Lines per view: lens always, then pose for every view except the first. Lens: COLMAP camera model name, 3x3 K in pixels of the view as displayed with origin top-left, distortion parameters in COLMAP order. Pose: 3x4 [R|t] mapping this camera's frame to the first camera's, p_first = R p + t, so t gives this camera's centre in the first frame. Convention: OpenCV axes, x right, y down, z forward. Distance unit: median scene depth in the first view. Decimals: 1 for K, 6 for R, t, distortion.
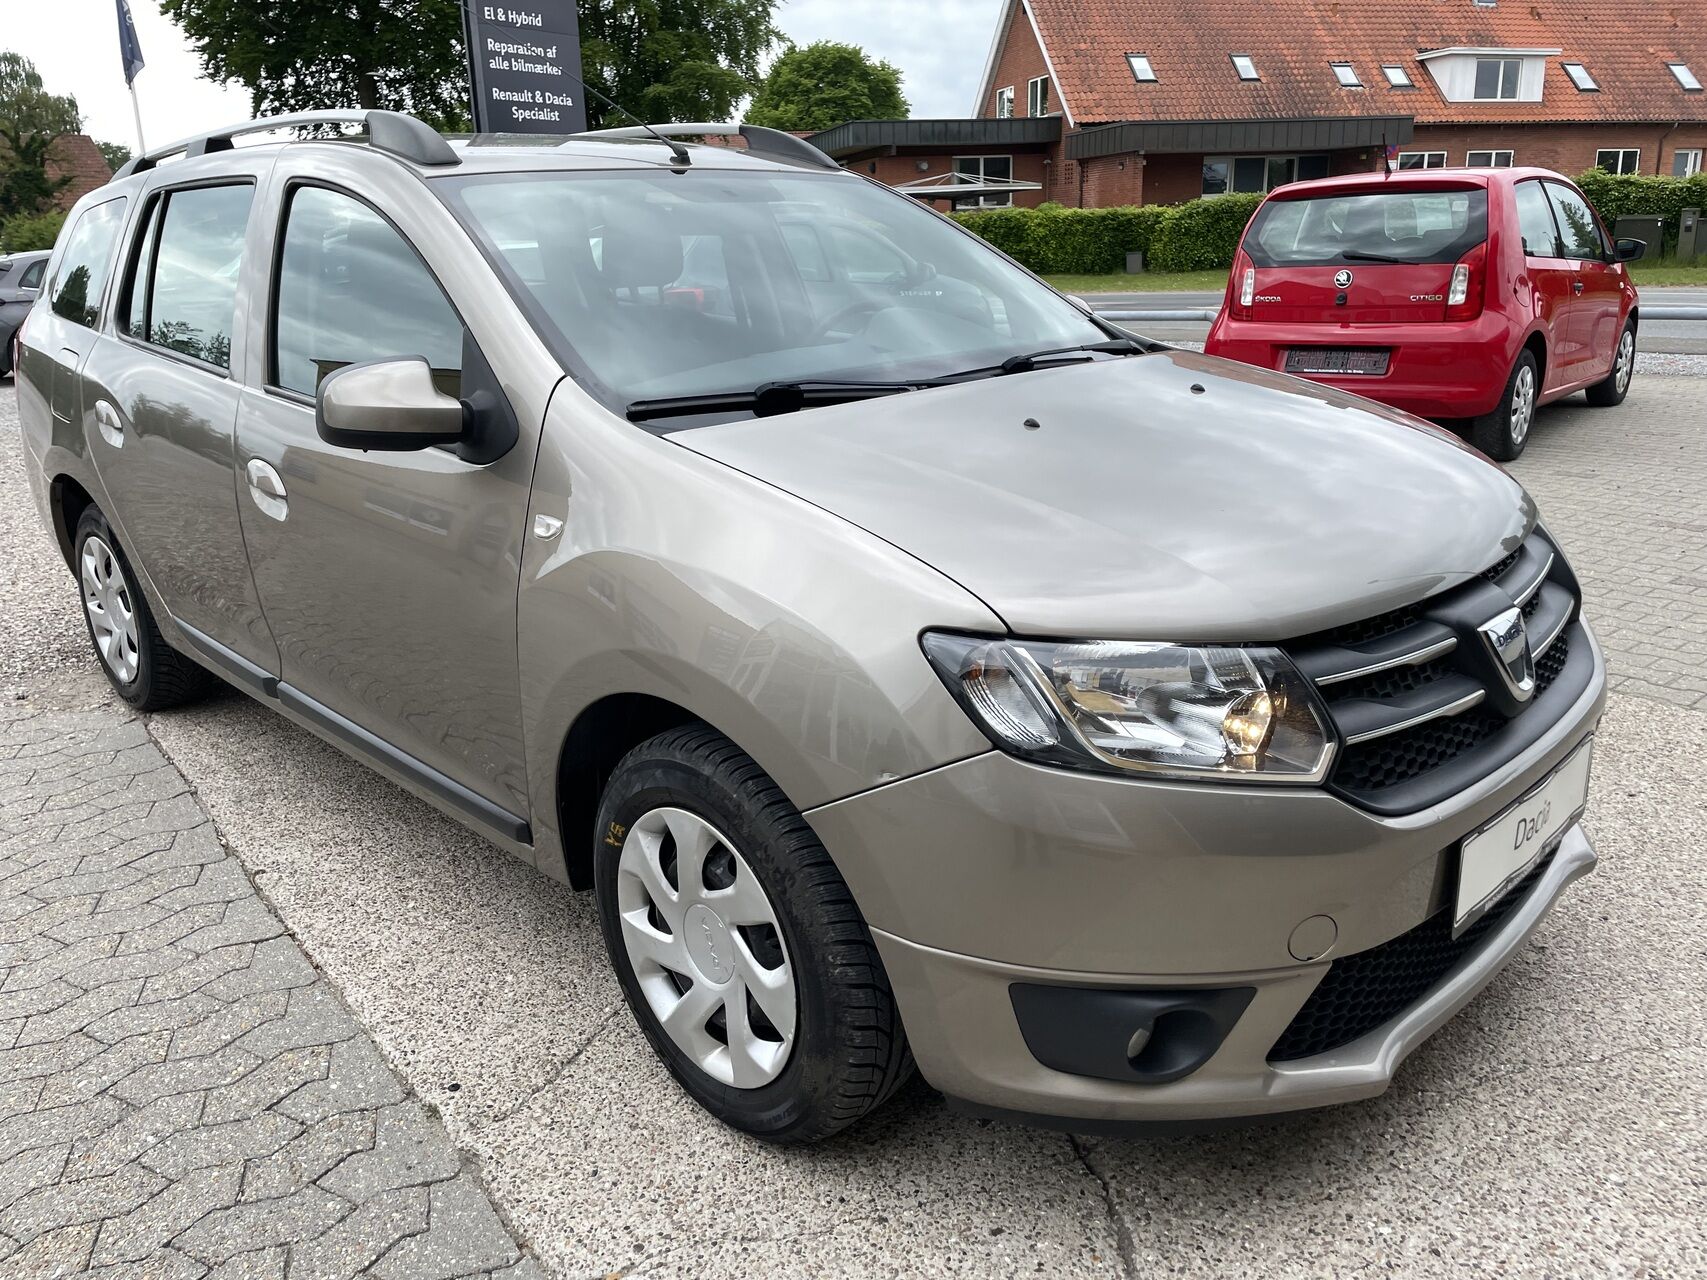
lens RADIAL K [[1260.2, 0, 824.3], [0, 1260.2, 649.6], [0, 0, 1]] dist [0.072378, -0.096424]
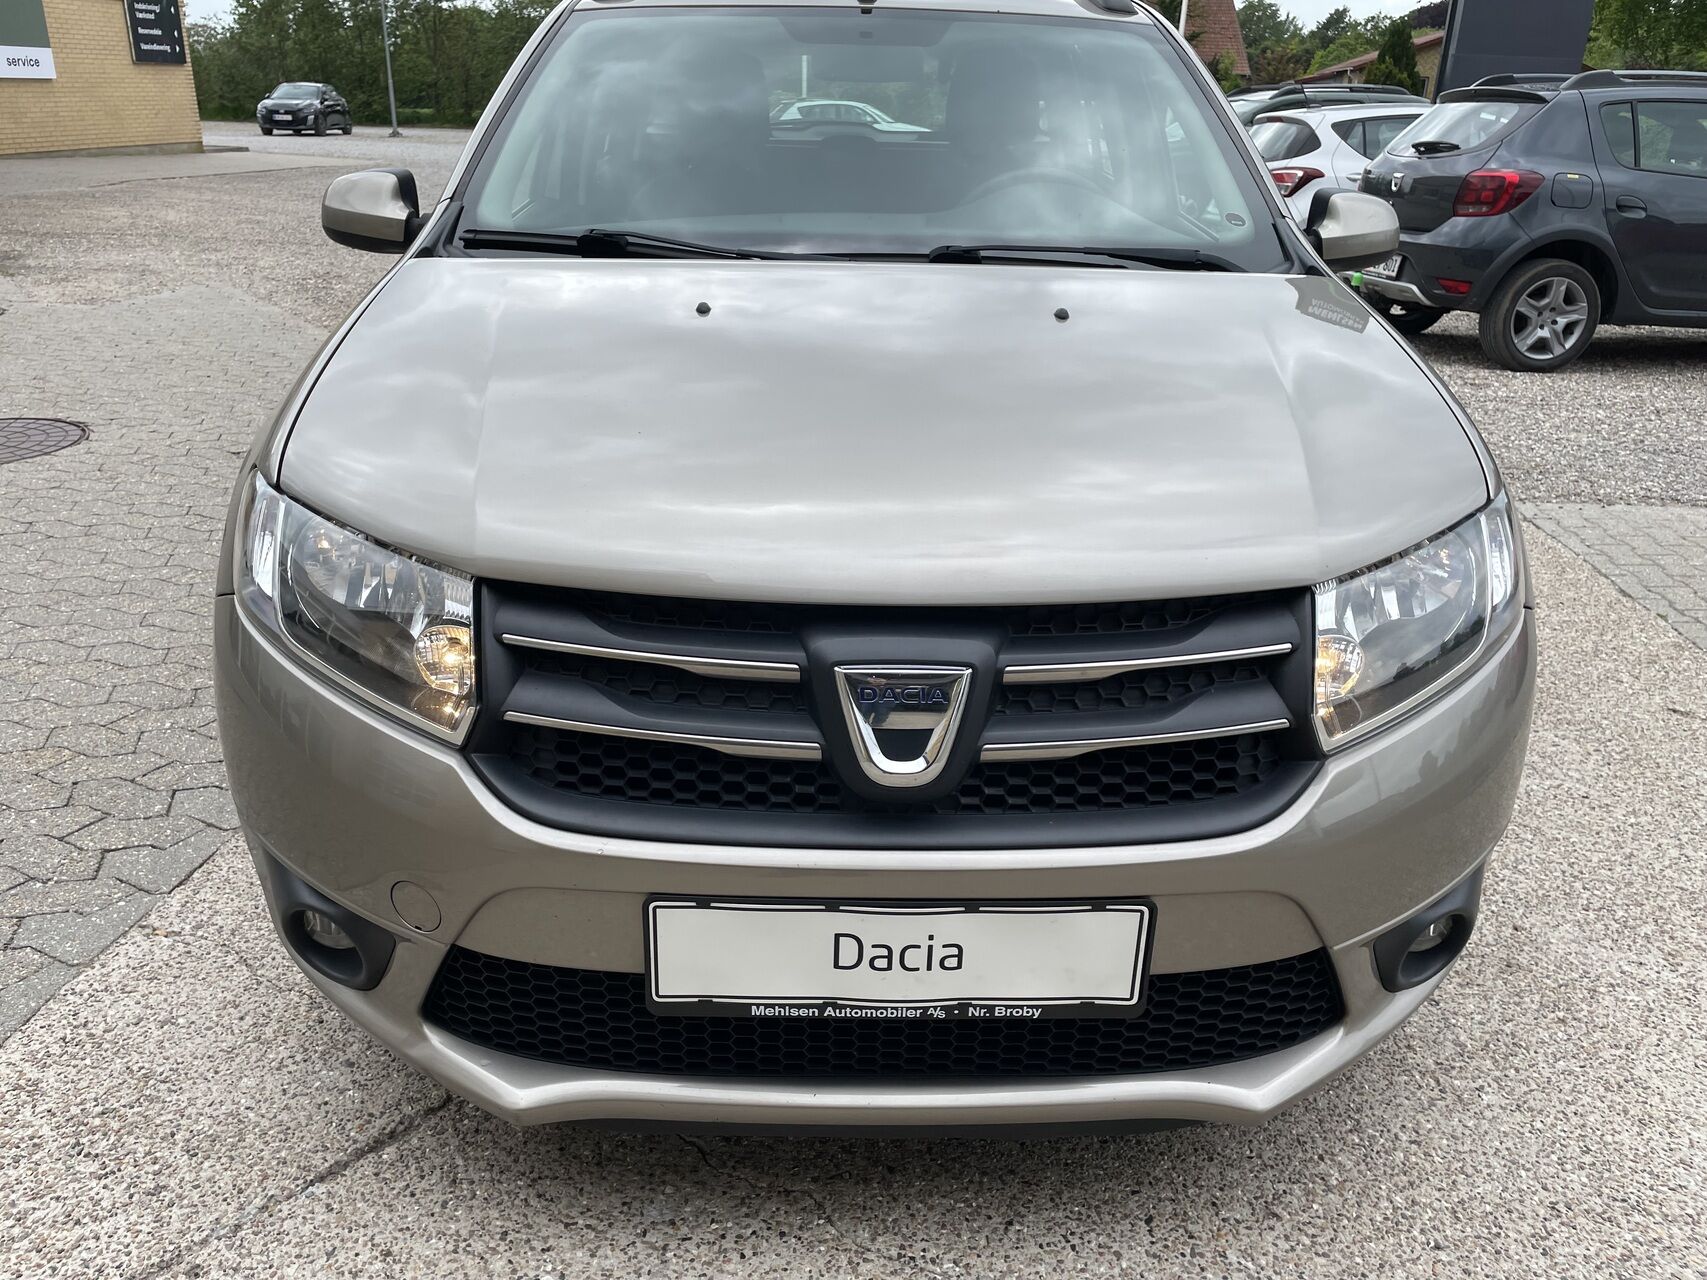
lens RADIAL K [[1260.2, 0, 824.3], [0, 1260.2, 649.6], [0, 0, 1]] dist [0.072378, -0.096424]
pose [[0.740549, 0.318286, -0.591846, 0.905450], [-0.255886, 0.947931, 0.189605, -0.158425], [0.621377, 0.011033, 0.783434, 0.406070]]
